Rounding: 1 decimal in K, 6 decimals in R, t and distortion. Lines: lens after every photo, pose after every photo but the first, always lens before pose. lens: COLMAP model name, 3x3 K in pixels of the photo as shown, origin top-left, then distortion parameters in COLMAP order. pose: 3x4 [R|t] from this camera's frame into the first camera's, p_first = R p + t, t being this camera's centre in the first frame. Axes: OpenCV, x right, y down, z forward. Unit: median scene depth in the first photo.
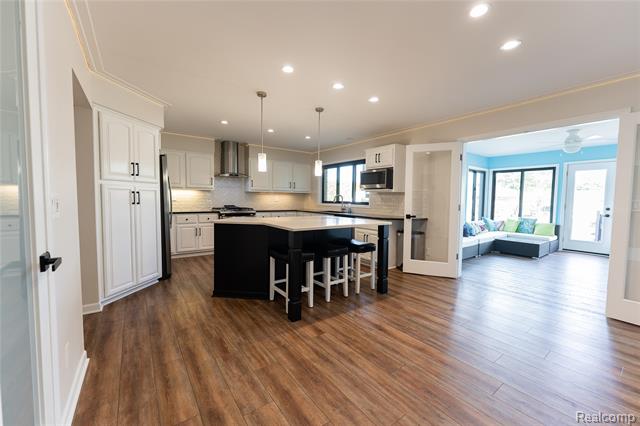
lens RADIAL K [[259.1, 0, 324.1], [0, 259.1, 211.0], [0, 0, 1]] dist [0.003062, -0.000262]
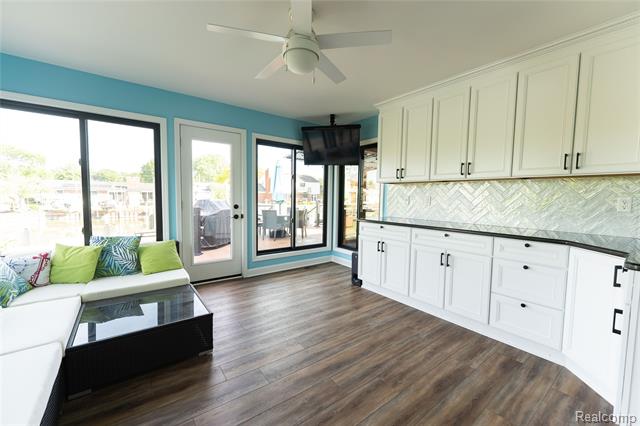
lens RADIAL K [[259.1, 0, 321.8], [0, 259.1, 213.1], [0, 0, 1]] dist [0.003062, -0.000262]
pose [[0.000505, -0.080074, 0.996789, 0.378803], [0.034152, 0.996209, 0.080010, -0.030720], [-0.999417, 0.034002, 0.003237, 0.673092]]
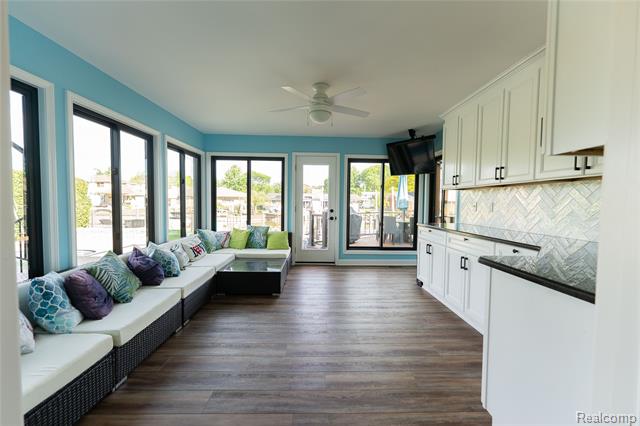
lens RADIAL K [[259.1, 0, 320.9], [0, 259.1, 212.5], [0, 0, 1]] dist [0.003062, -0.000262]
pose [[0.585438, -0.040662, 0.809697, 0.313177], [0.036823, 0.999044, 0.023547, -0.020074], [-0.809880, 0.016030, 0.586376, 0.445794]]
